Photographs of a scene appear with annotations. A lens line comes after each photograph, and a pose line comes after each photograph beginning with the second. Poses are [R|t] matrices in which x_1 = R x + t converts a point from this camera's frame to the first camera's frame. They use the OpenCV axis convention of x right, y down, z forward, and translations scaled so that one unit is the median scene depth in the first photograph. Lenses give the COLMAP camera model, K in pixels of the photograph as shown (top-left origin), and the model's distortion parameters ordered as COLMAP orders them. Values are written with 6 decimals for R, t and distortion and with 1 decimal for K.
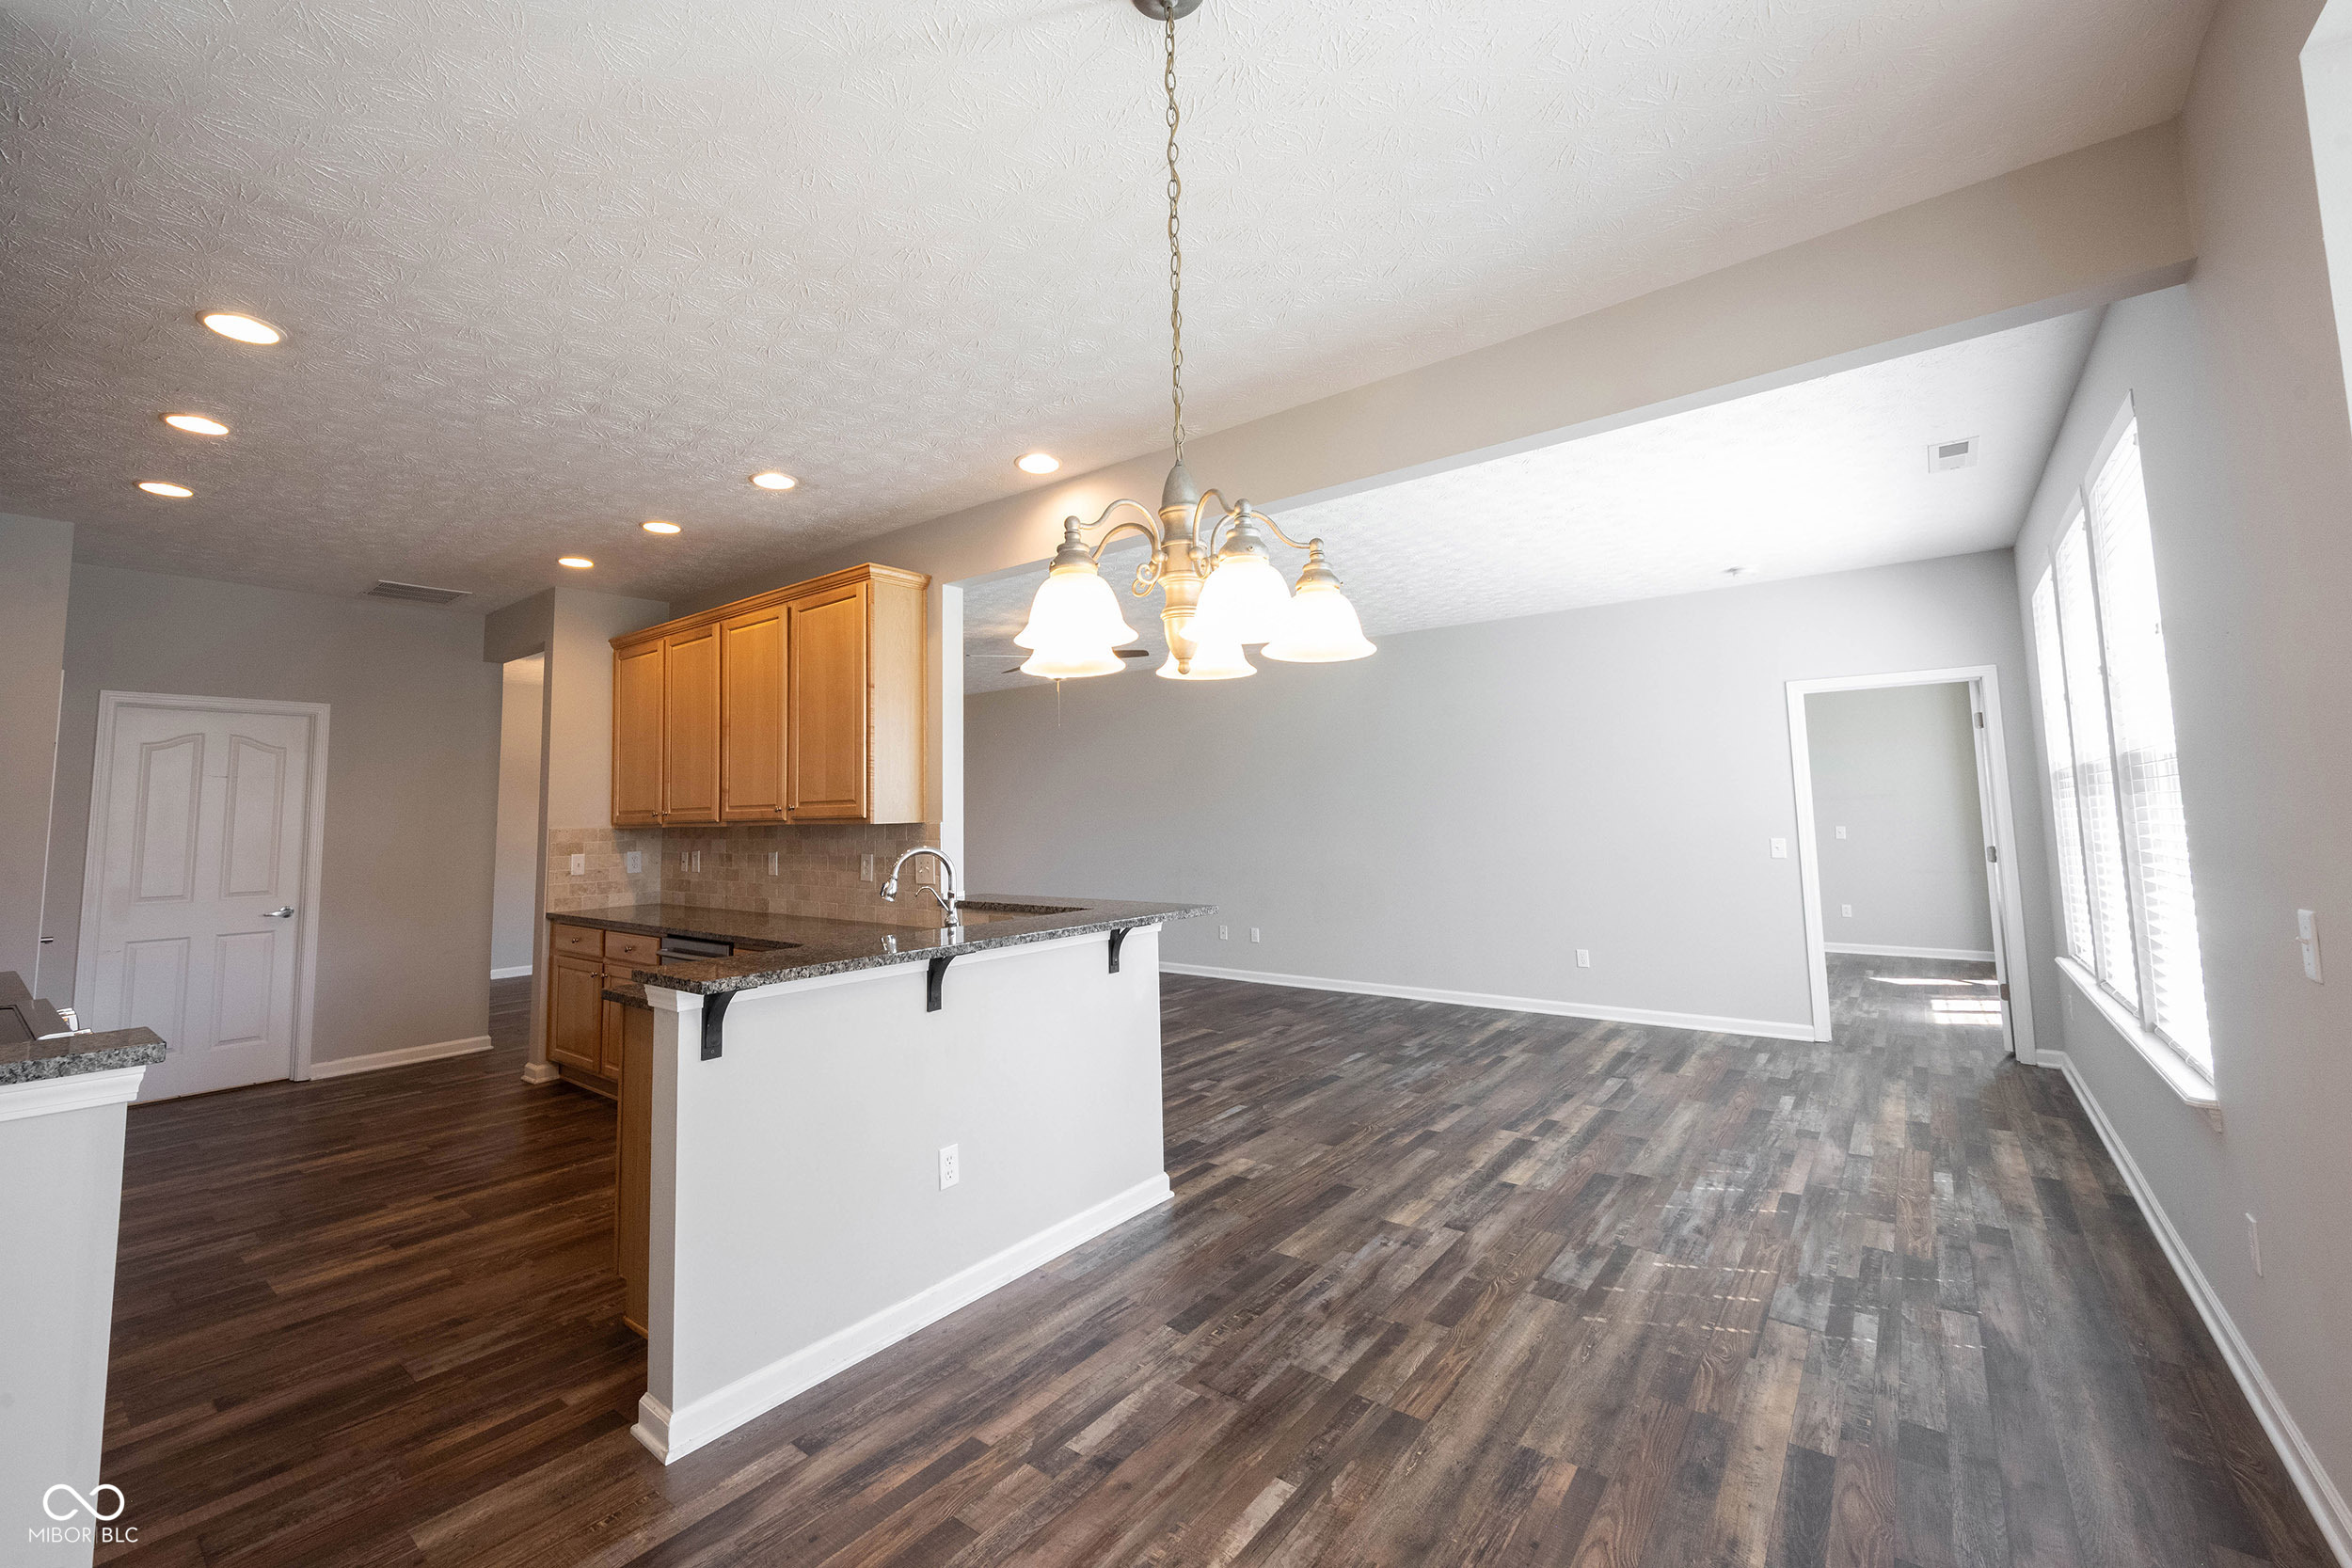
lens RADIAL K [[976.6, 0, 1094.2], [0, 976.6, 720.3], [0, 0, 1]] dist [0.000880, -0.000882]
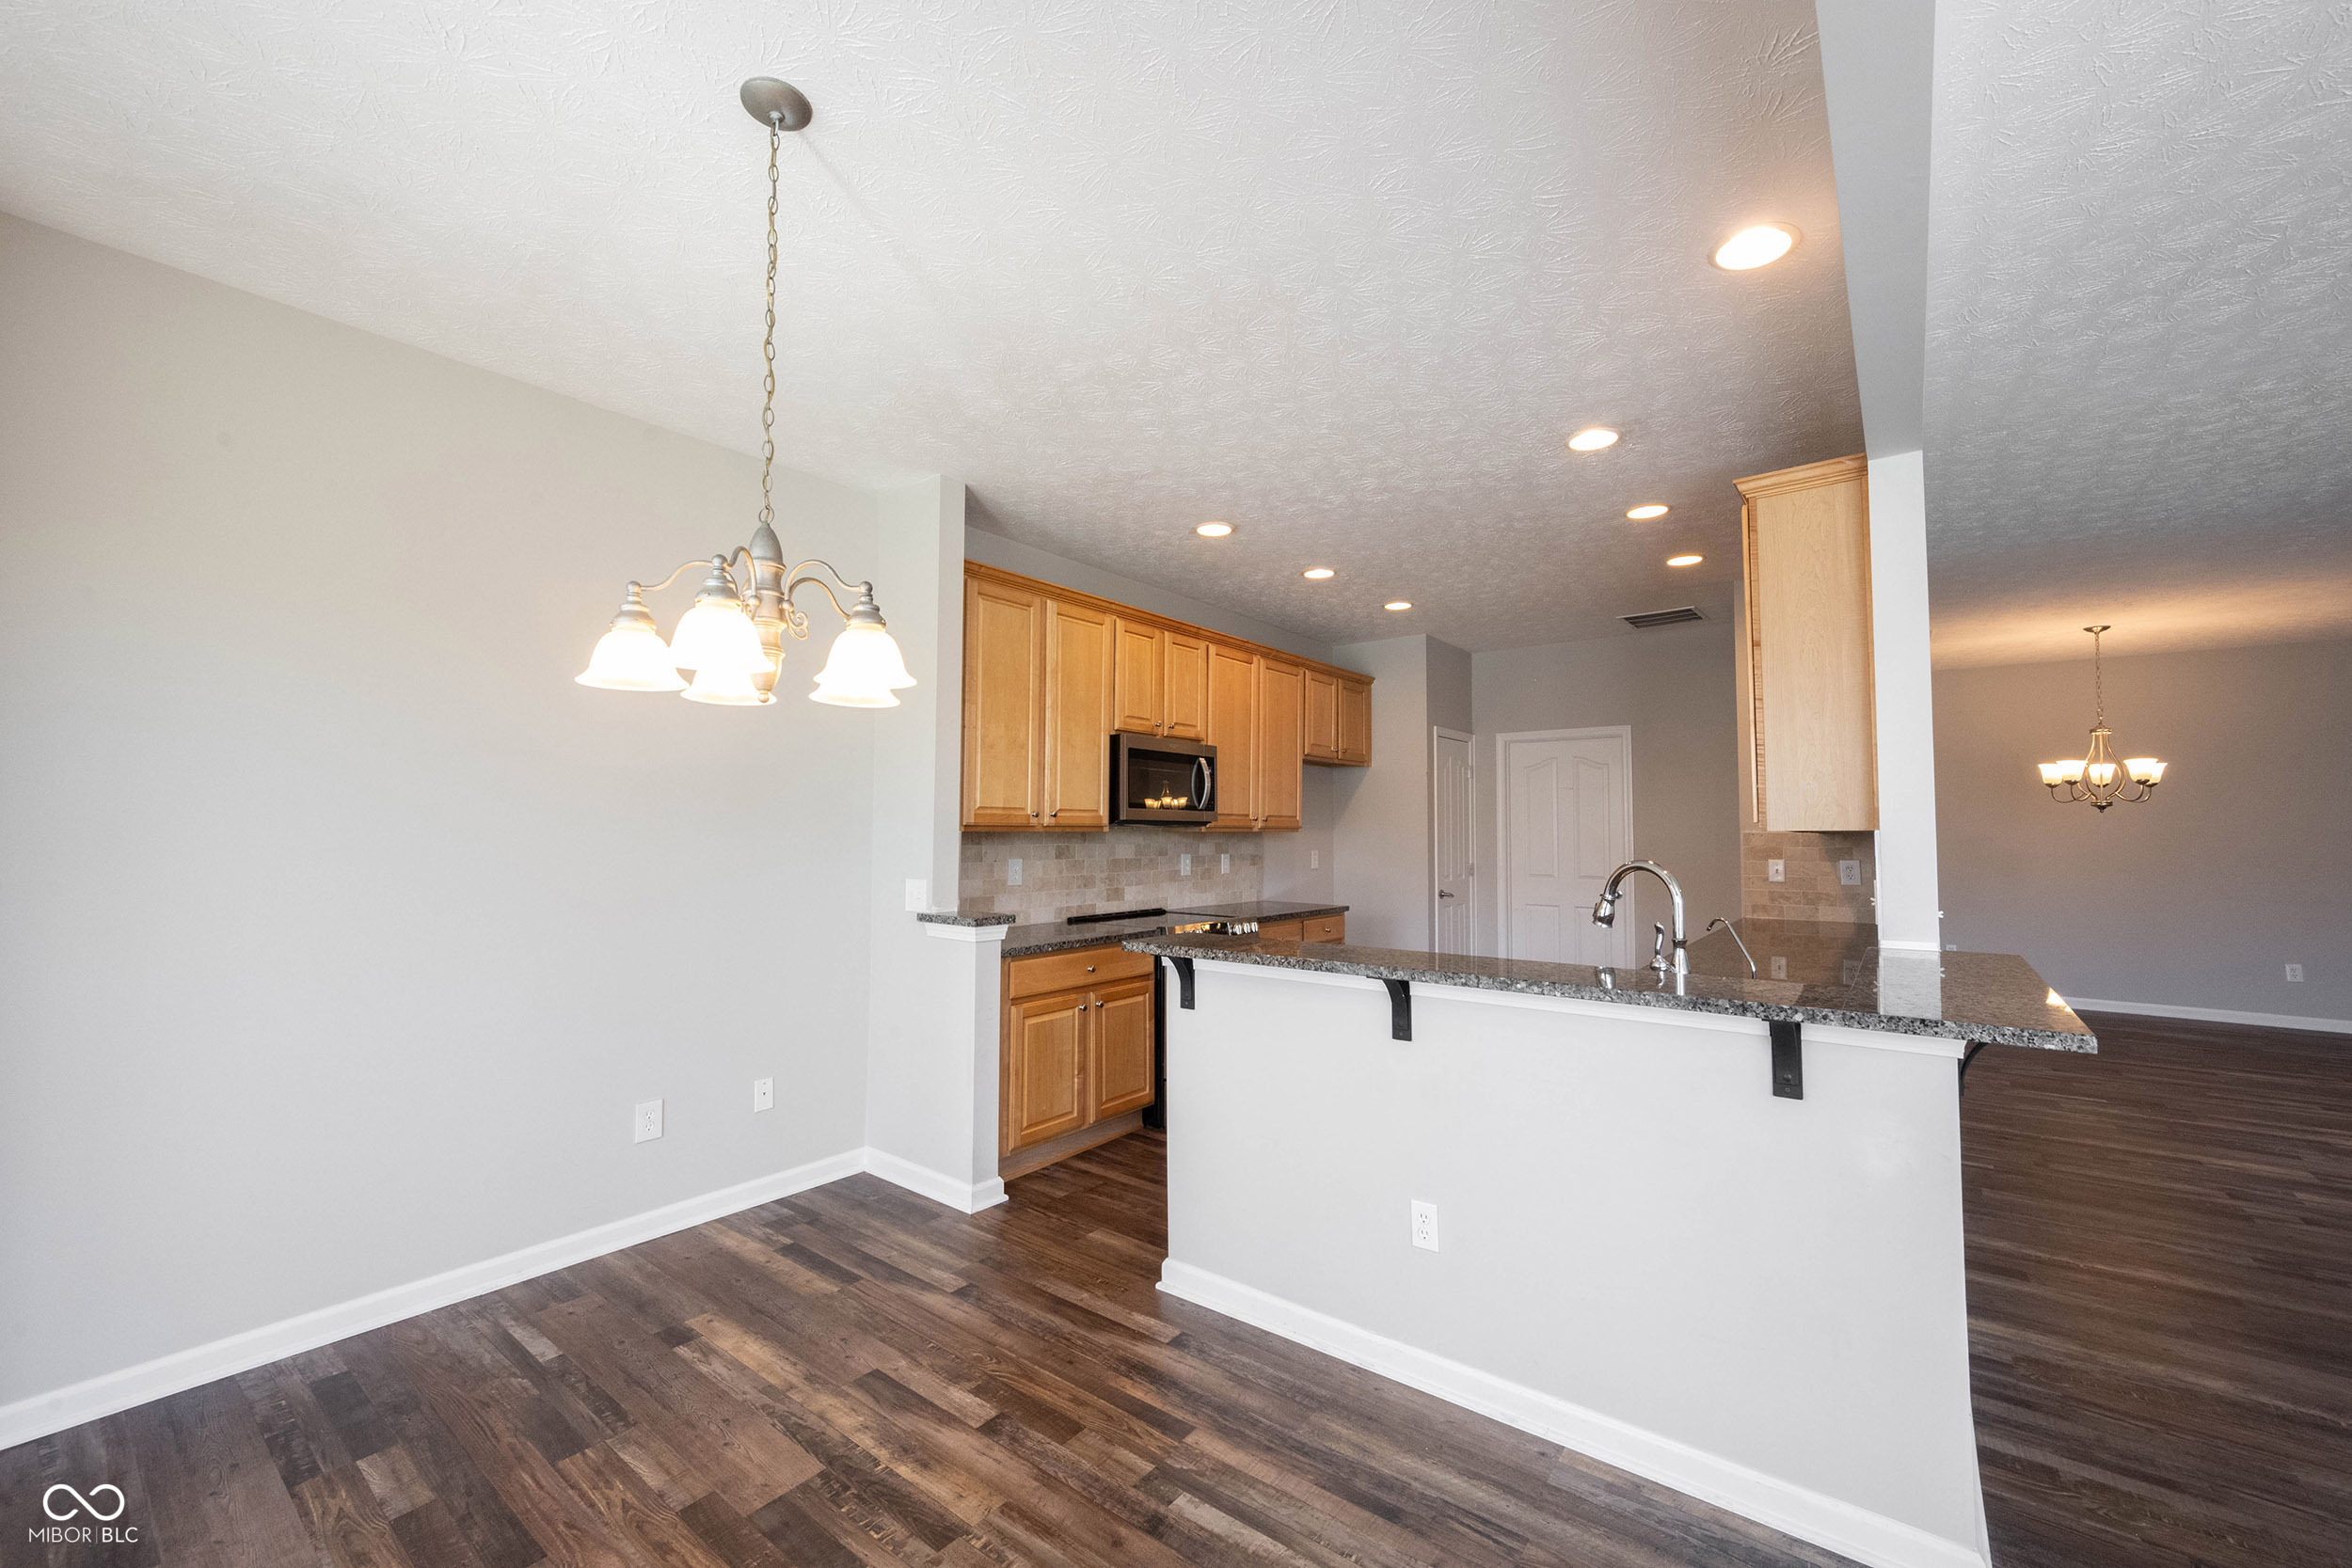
lens RADIAL K [[927.8, 0, 1171.7], [0, 927.8, 781.6], [0, 0, 1]] dist [-0.002729, 0.001783]
pose [[0.036473, -0.036474, -0.998669, 0.486250], [0.095131, 0.994922, -0.032863, 0.052292], [0.994796, -0.093806, 0.039758, 0.562735]]
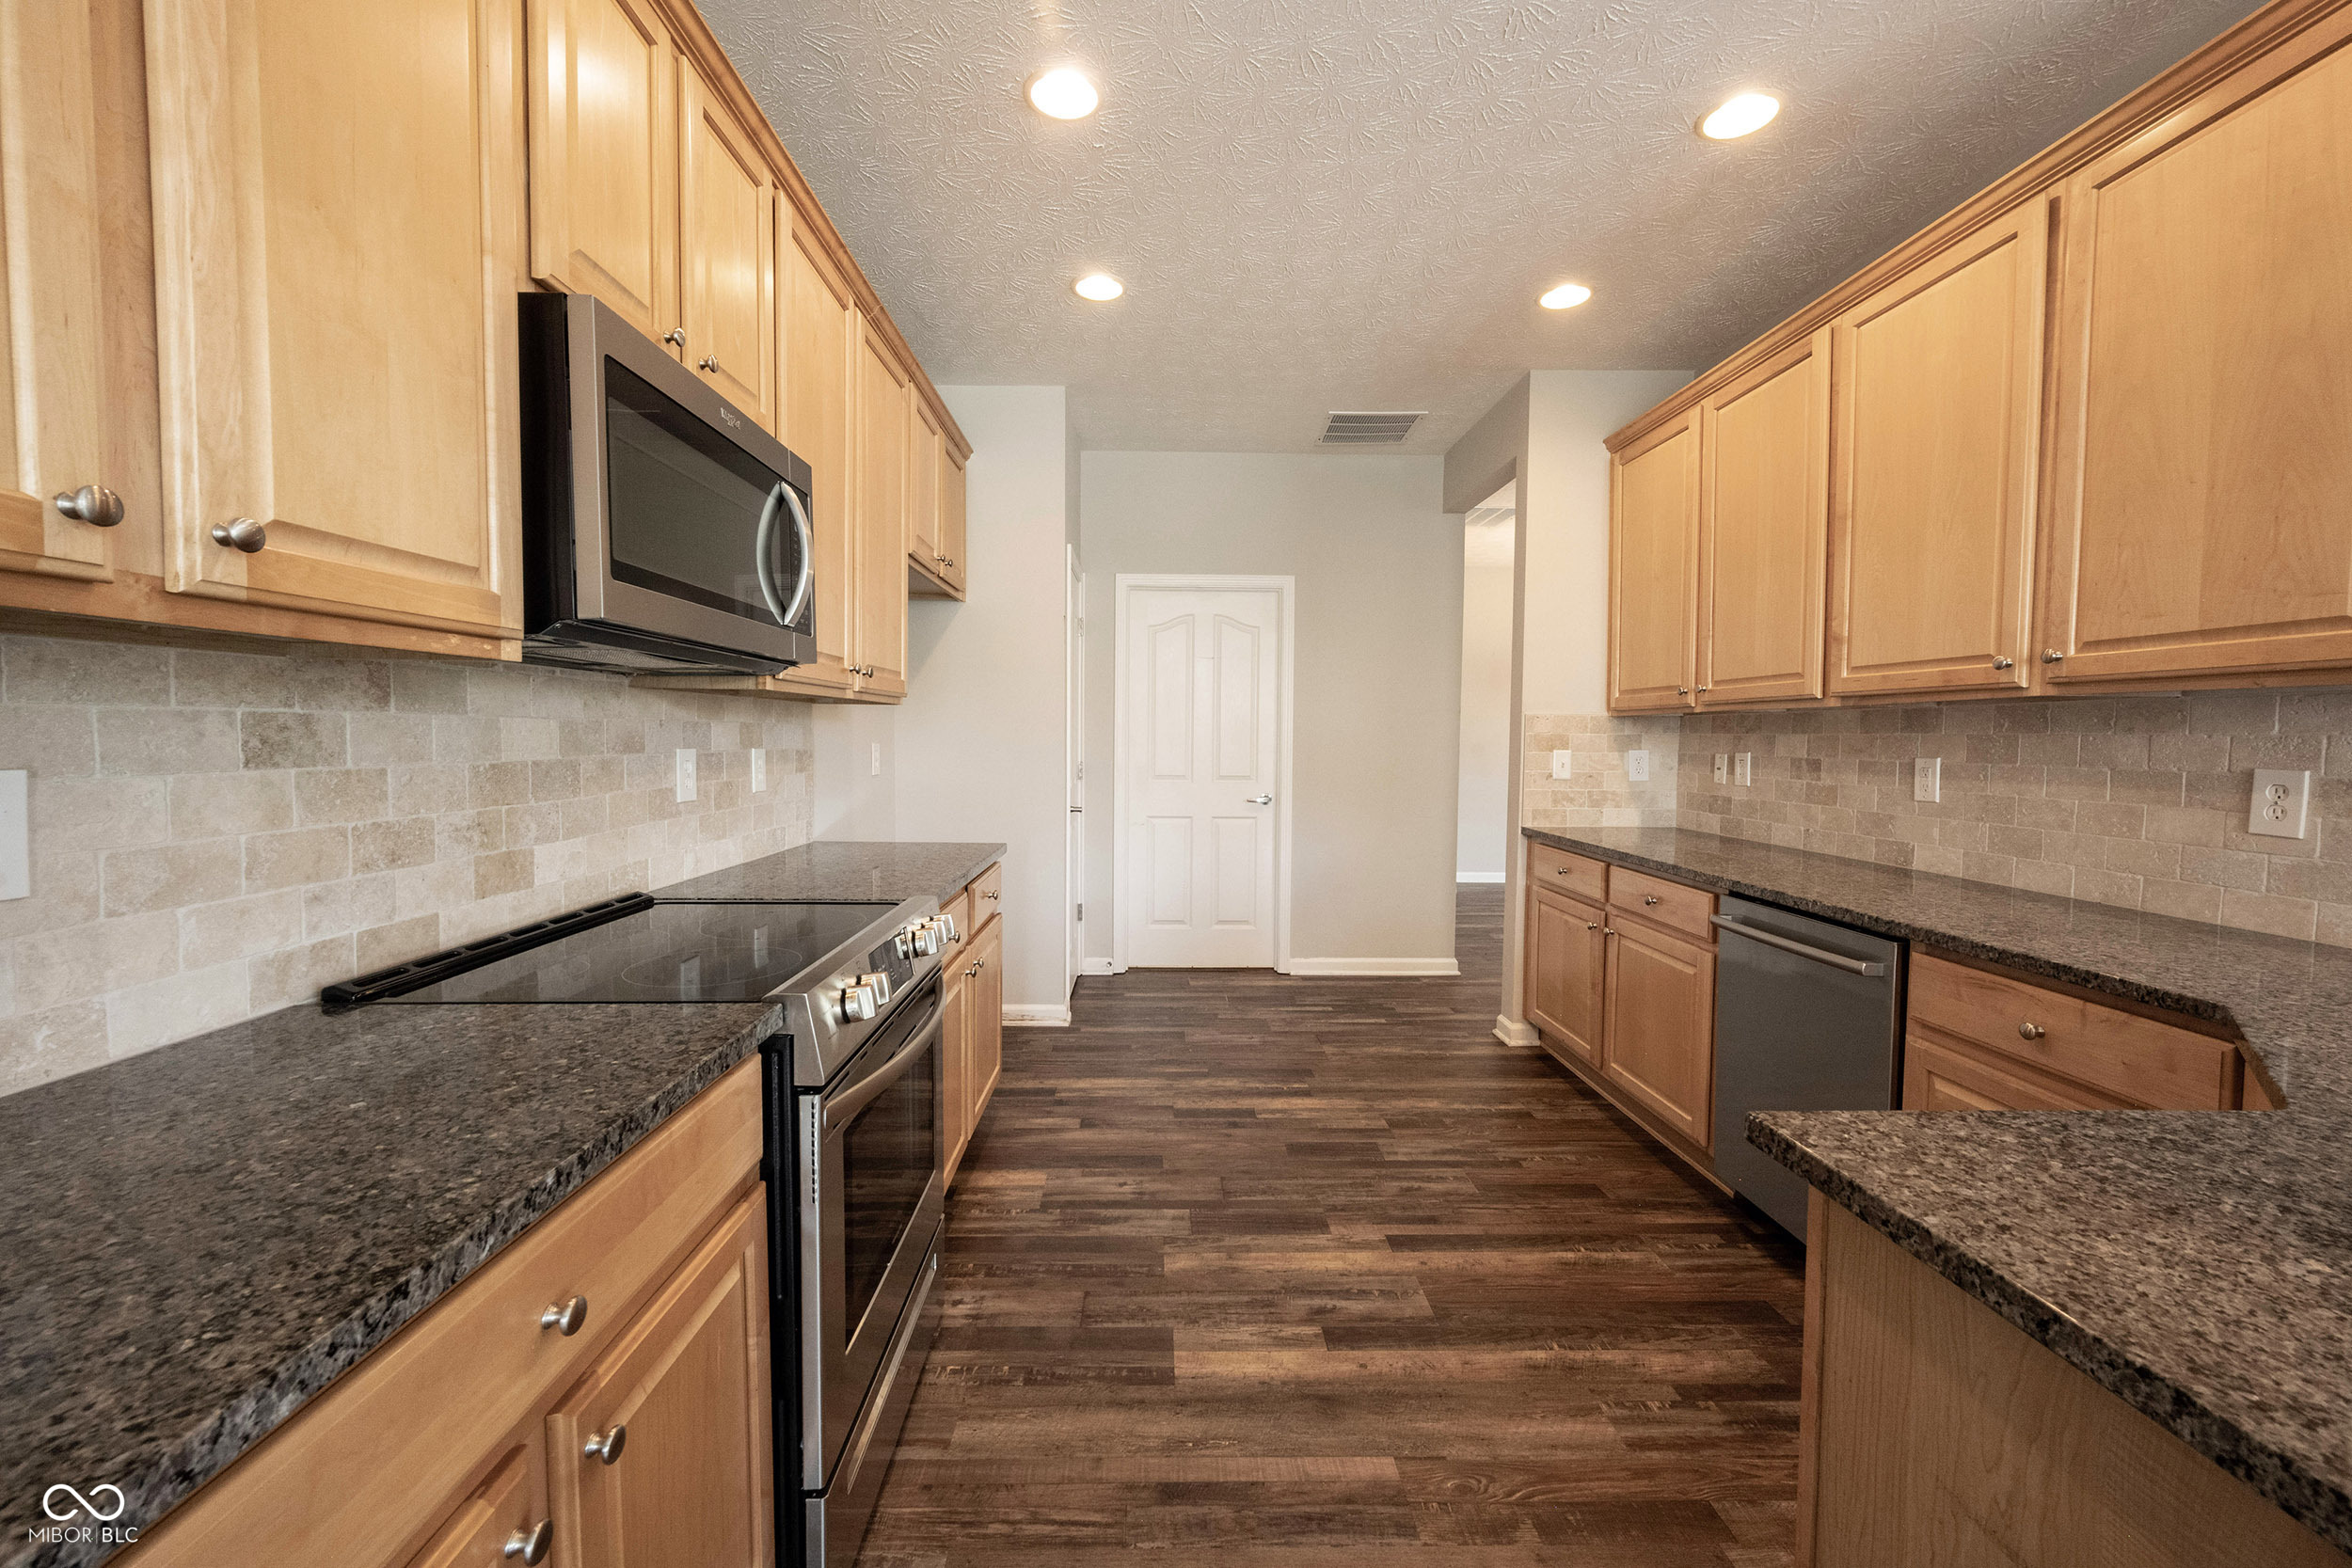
lens RADIAL K [[927.8, 0, 1174.0], [0, 927.8, 780.8], [0, 0, 1]] dist [-0.002729, 0.001783]
pose [[0.663258, 0.061610, -0.745851, -0.294976], [0.053269, 0.990191, 0.129164, 0.079606], [0.746493, -0.125399, 0.653470, 0.480186]]
